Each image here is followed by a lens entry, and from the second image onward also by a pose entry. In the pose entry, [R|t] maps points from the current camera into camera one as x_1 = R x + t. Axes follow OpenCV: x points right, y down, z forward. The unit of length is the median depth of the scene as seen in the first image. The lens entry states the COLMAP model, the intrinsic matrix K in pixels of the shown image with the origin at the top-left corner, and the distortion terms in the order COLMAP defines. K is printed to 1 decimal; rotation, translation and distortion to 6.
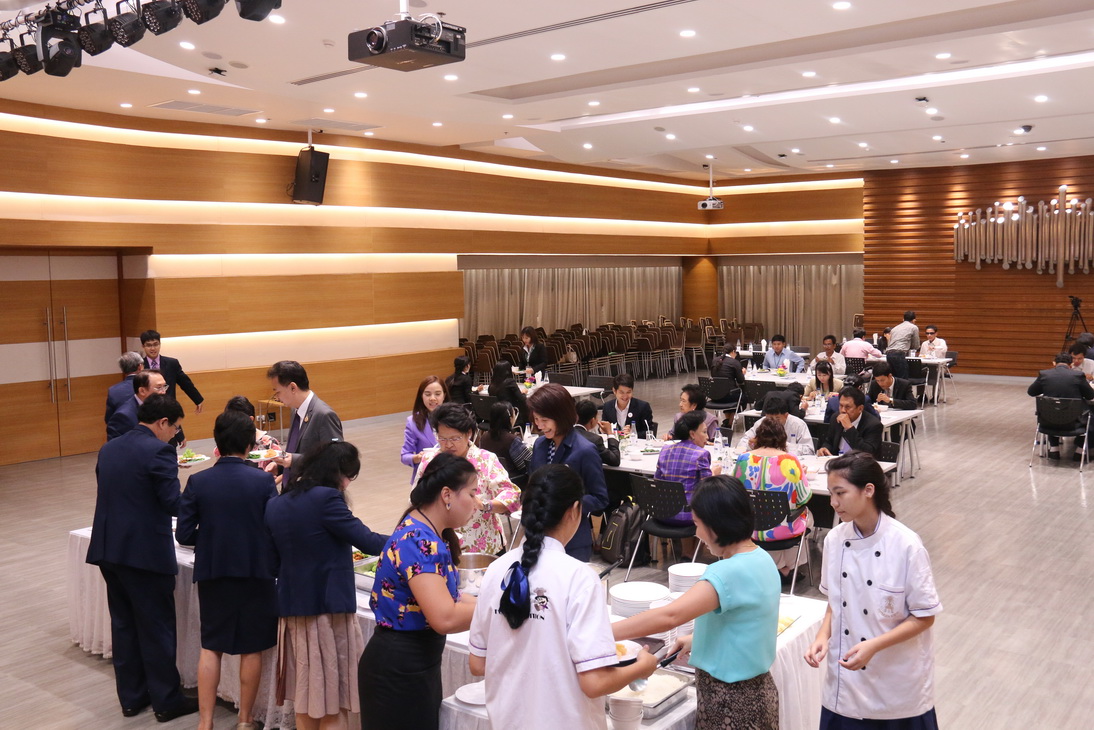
lens RADIAL K [[1008.5, 0, 547.9], [0, 1008.5, 366.4], [0, 0, 1]] dist [-0.121162, 0.115579]
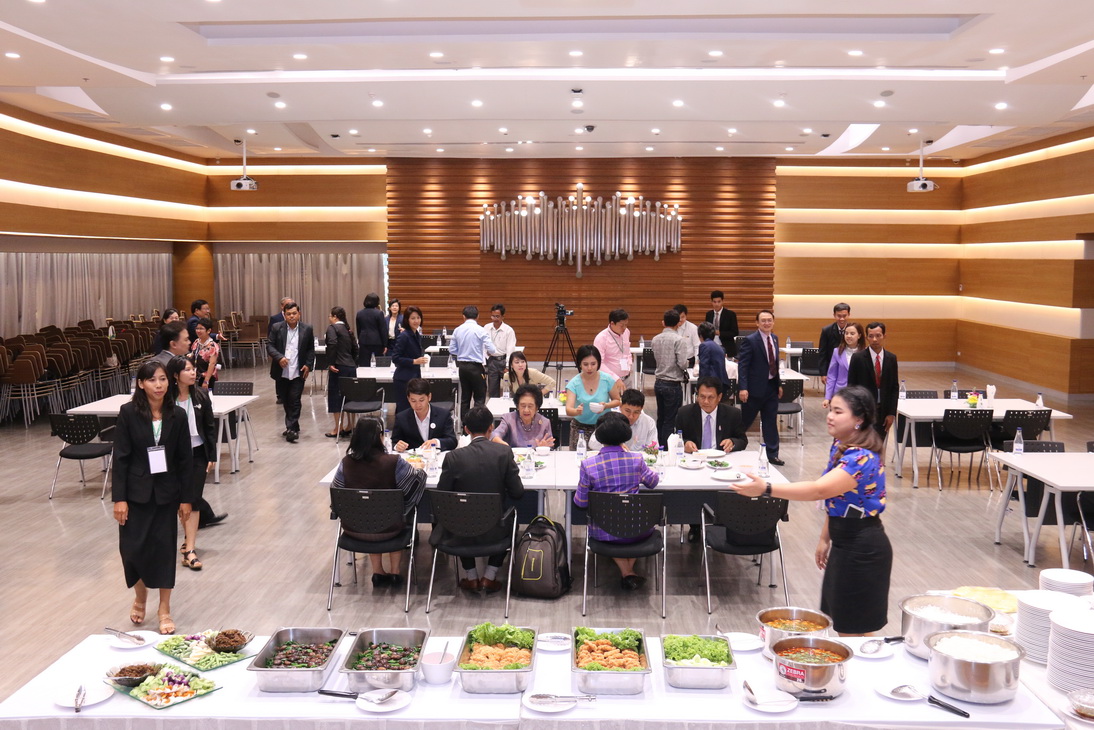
lens RADIAL K [[1008.5, 0, 545.9], [0, 1008.5, 366.9], [0, 0, 1]] dist [-0.121162, 0.115579]
pose [[0.803102, -0.044072, 0.594210, -0.162661], [0.037941, 0.999019, 0.022818, -0.008171], [-0.594633, 0.004220, 0.803986, 0.123591]]
